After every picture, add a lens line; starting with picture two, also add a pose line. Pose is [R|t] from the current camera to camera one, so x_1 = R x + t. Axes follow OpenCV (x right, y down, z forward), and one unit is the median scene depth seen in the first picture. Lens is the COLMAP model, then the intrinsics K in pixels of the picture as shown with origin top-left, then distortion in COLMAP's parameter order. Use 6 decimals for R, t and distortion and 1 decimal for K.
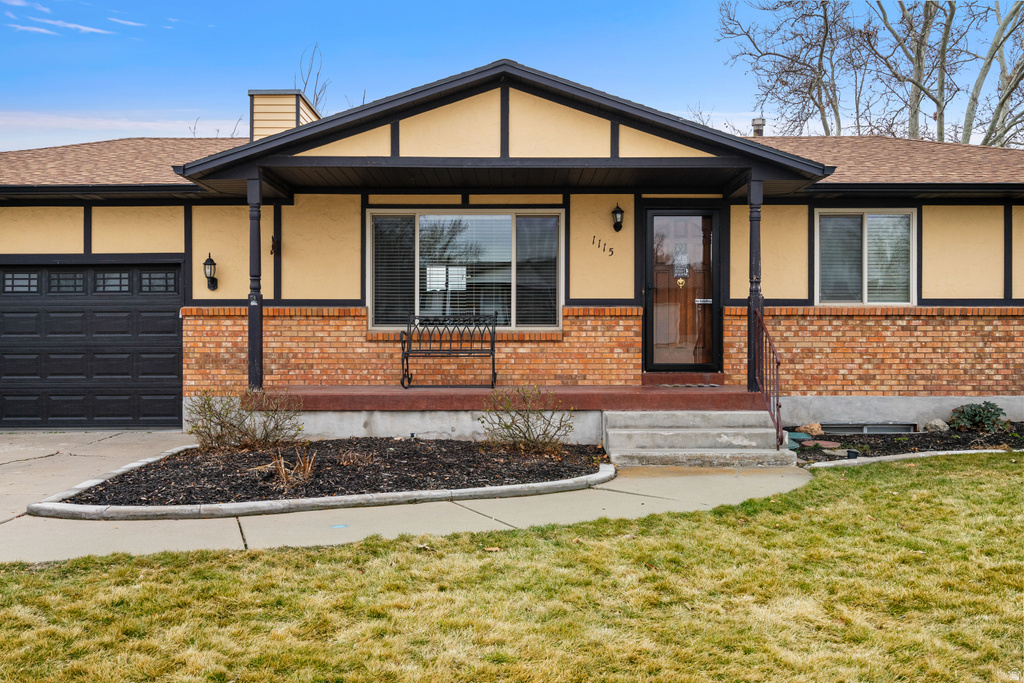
lens RADIAL K [[985.0, 0, 509.5], [0, 985.0, 317.1], [0, 0, 1]] dist [0.001449, -0.004498]
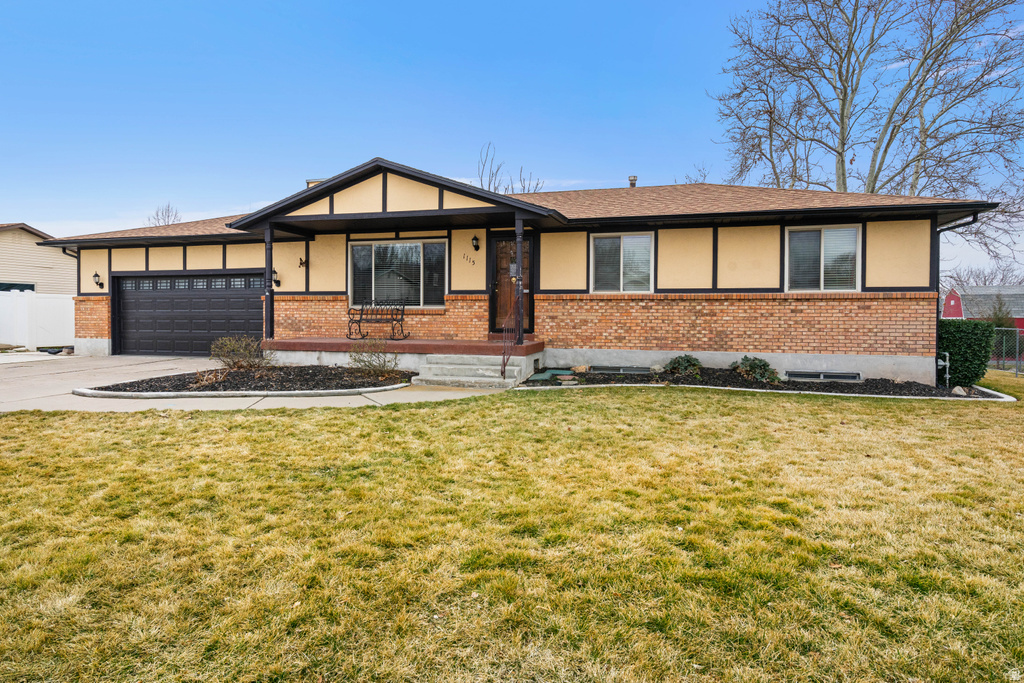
lens RADIAL K [[599.8, 0, 509.6], [0, 599.8, 311.6], [0, 0, 1]] dist [0.001902, 0.000107]
pose [[0.959355, 0.003793, -0.282177, 0.465878], [0.001680, 0.999815, 0.019150, -0.000771], [0.282197, -0.018845, 0.959171, 0.011019]]
